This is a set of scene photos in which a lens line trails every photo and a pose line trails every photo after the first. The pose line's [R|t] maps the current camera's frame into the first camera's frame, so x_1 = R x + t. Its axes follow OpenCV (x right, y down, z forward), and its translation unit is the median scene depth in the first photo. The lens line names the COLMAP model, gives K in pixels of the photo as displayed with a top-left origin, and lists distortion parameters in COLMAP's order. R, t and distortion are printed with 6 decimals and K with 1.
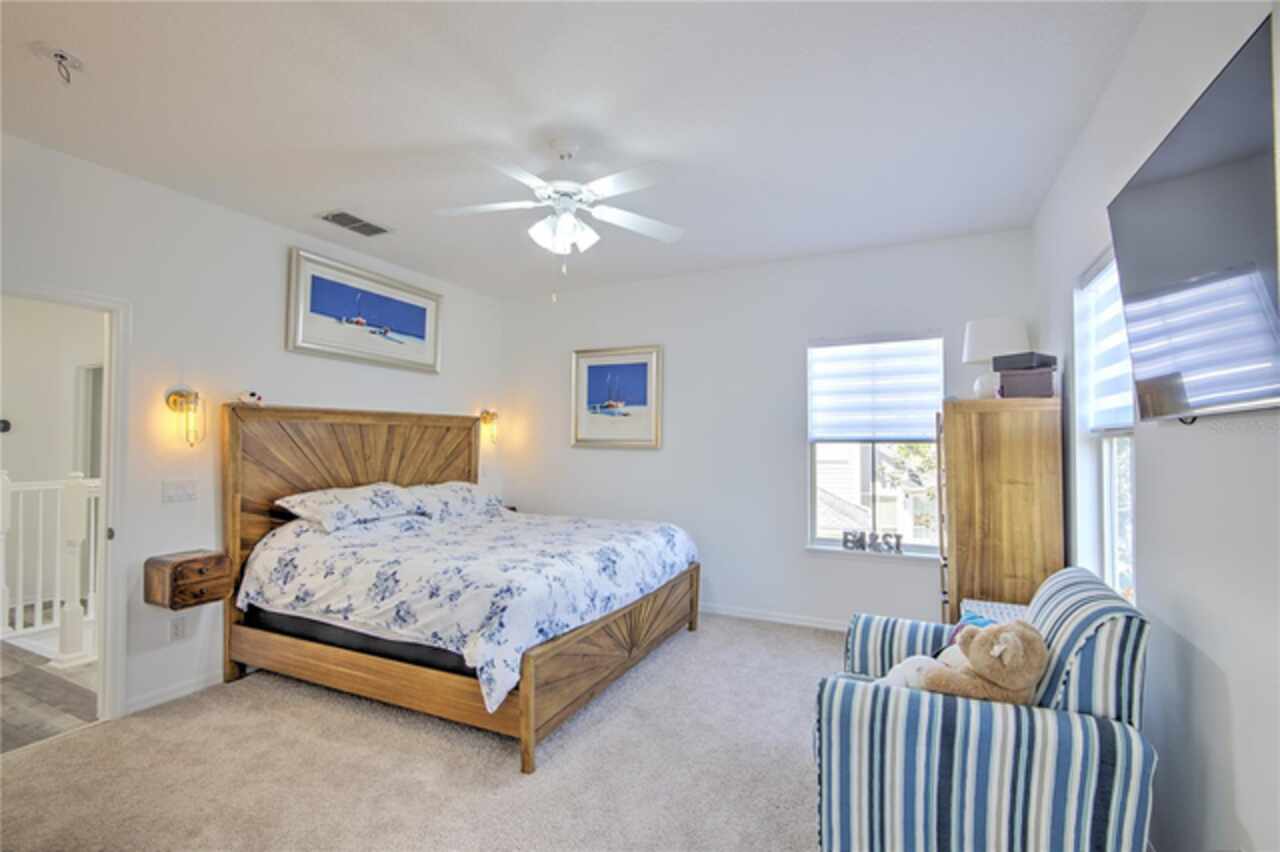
lens RADIAL K [[580.3, 0, 640.0], [0, 580.3, 426.0], [0, 0, 1]] dist [0.001720, -0.000601]
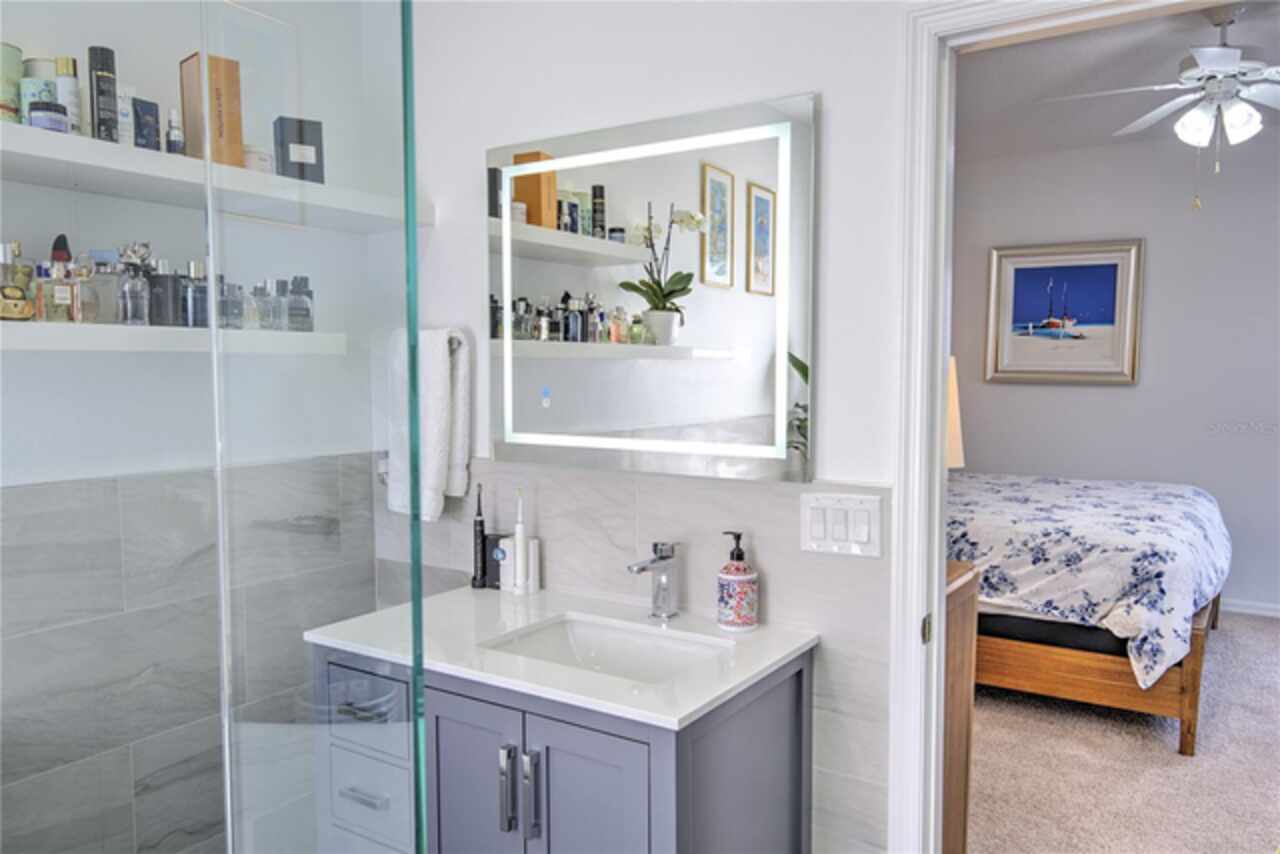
lens RADIAL K [[945.5, 0, 640.5], [0, 945.5, 434.4], [0, 0, 1]] dist [0.046678, -0.050664]
pose [[0.990845, 0.006052, -0.134870, -0.600046], [0.007394, 0.995063, 0.098972, -0.030841], [0.134803, -0.099063, 0.985908, -0.366052]]
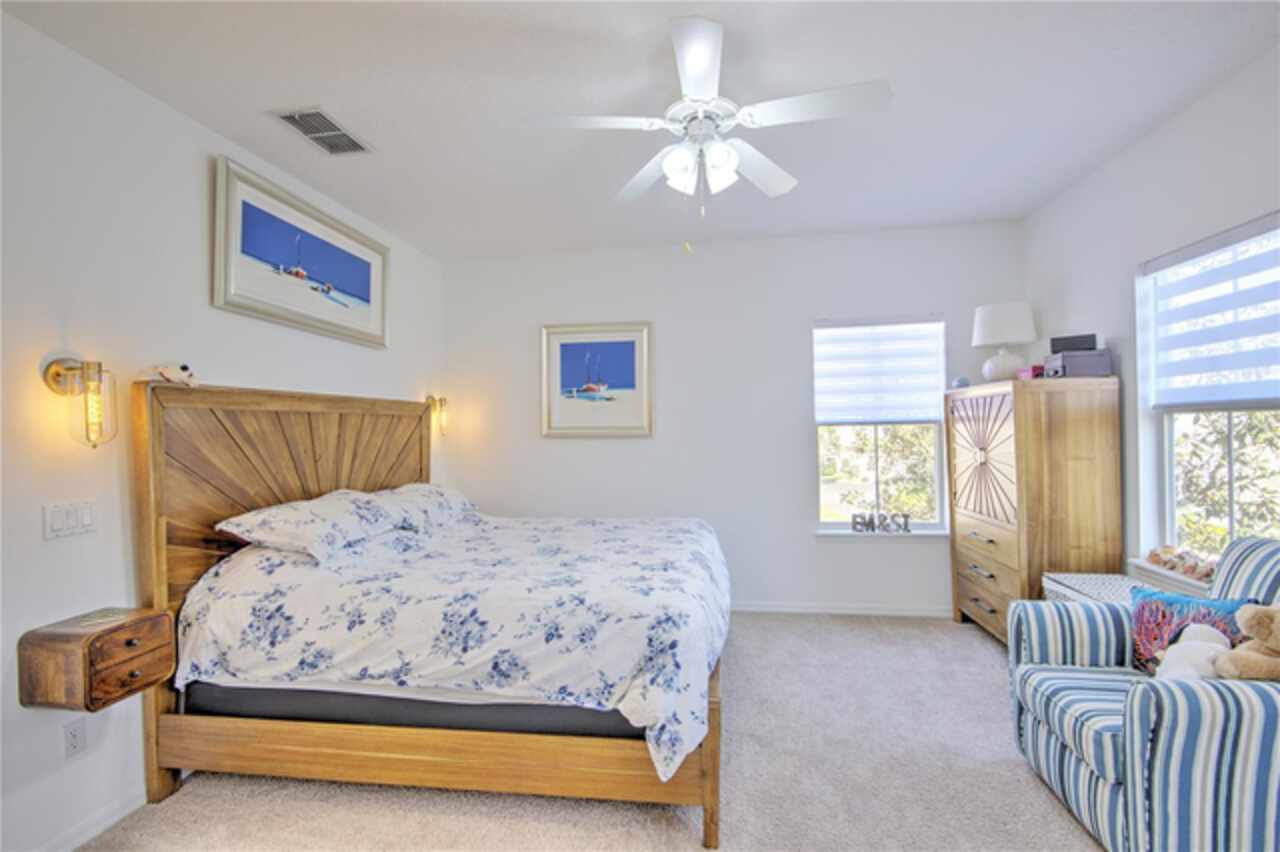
lens RADIAL K [[580.3, 0, 640.0], [0, 580.3, 426.0], [0, 0, 1]] dist [0.001720, -0.000601]
pose [[0.953796, -0.019312, 0.299833, -0.371008], [0.013714, 0.999690, 0.020764, 0.005676], [-0.300141, -0.015693, 0.953766, 0.207162]]
